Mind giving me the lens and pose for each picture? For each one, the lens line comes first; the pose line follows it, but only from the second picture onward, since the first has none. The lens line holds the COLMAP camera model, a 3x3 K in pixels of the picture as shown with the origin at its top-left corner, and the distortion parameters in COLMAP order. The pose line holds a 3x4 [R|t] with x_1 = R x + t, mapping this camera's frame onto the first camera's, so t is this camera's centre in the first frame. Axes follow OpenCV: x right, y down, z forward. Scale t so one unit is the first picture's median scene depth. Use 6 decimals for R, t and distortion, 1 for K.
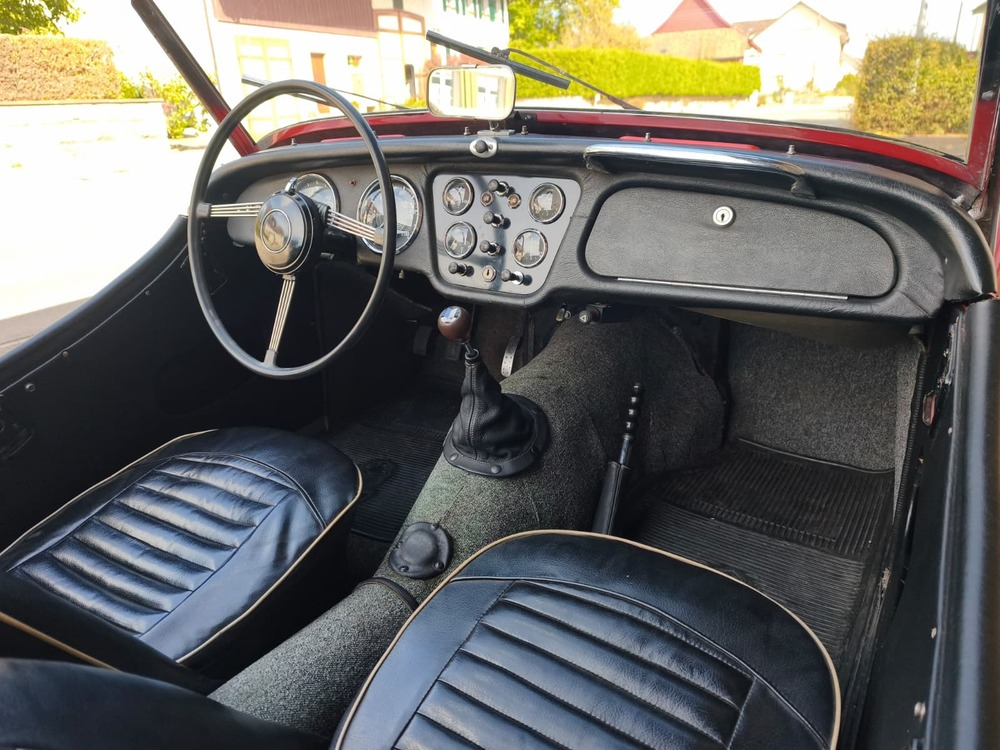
lens RADIAL K [[683.2, 0, 499.6], [0, 683.2, 356.6], [0, 0, 1]] dist [-0.002307, -0.001143]
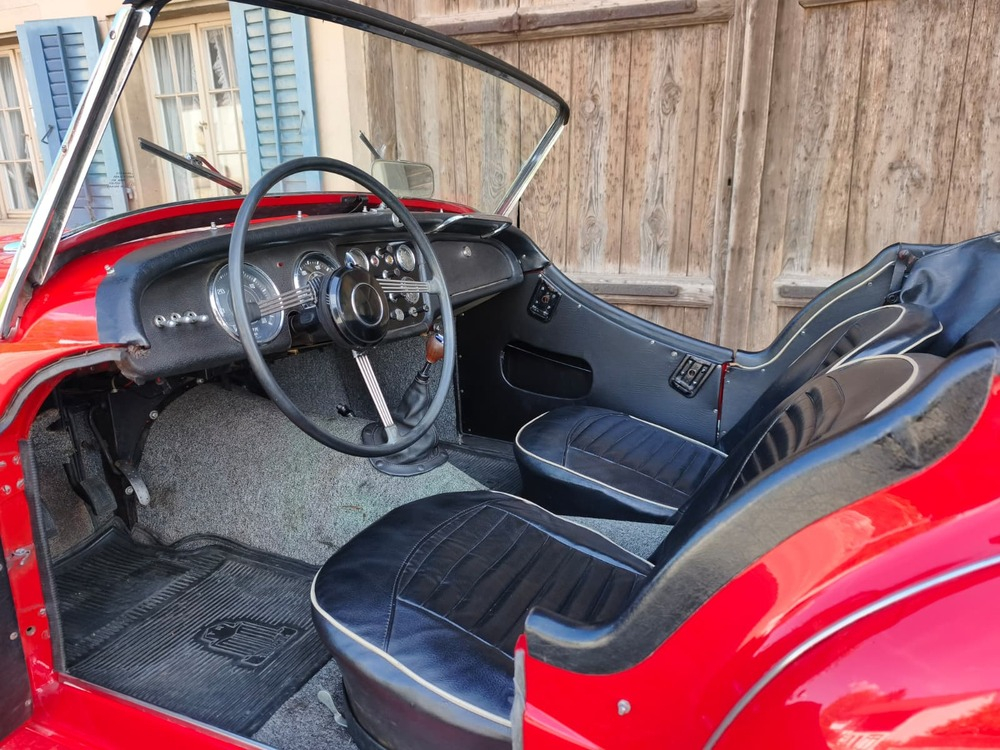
lens RADIAL K [[680.9, 0, 500.0], [0, 680.9, 375.0], [0, 0, 1]] dist [0.000361, -0.003499]
pose [[-0.065681, -0.221646, 0.972913, -0.910612], [0.368244, 0.900811, 0.230079, -0.171620], [-0.927406, 0.373381, 0.022454, 0.570904]]
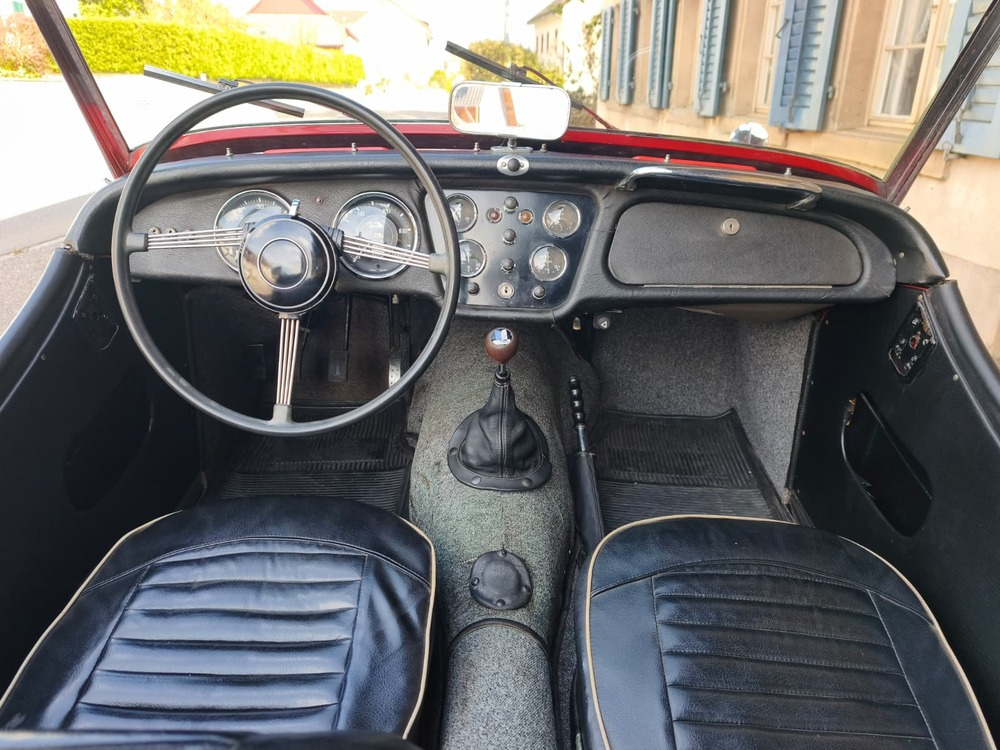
lens RADIAL K [[683.2, 0, 499.6], [0, 683.2, 356.6], [0, 0, 1]] dist [-0.002307, -0.001143]
pose [[0.861429, -0.138594, 0.488601, -0.356903], [0.129331, 0.990192, 0.052857, -0.054652], [-0.491135, 0.017659, 0.870905, 0.095492]]
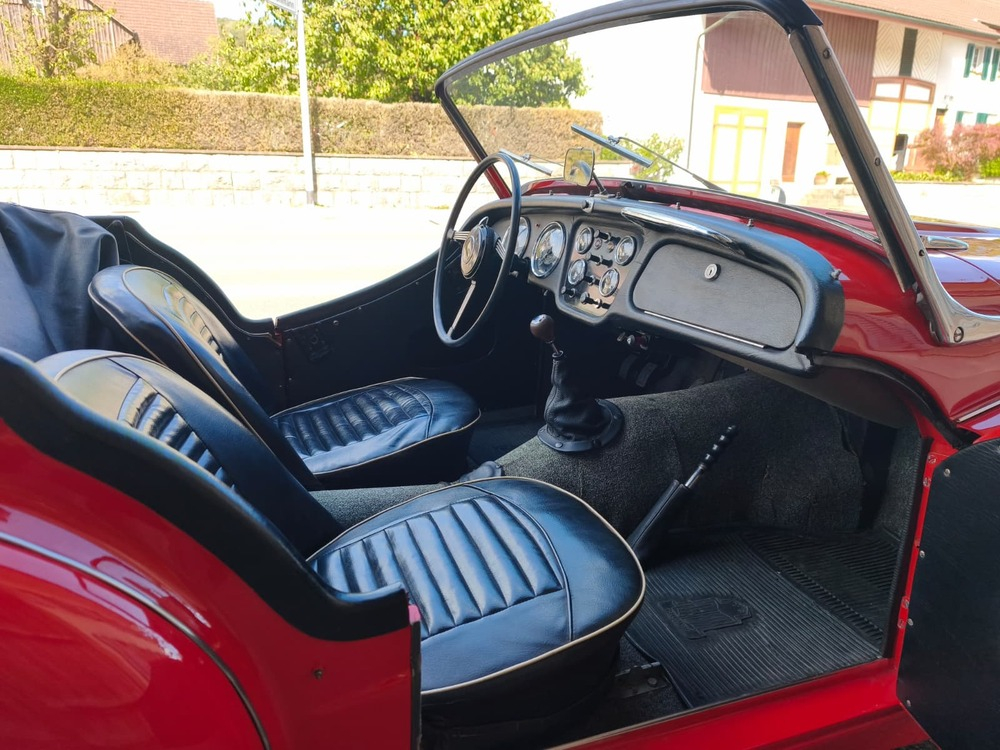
lens RADIAL K [[671.3, 0, 495.7], [0, 671.3, 376.6], [0, 0, 1]] dist [-0.001603, -0.001012]
pose [[0.798265, 0.215862, -0.562296, 0.419212], [-0.246442, 0.968906, 0.022095, 0.027245], [0.549581, 0.120936, 0.826641, -0.107812]]
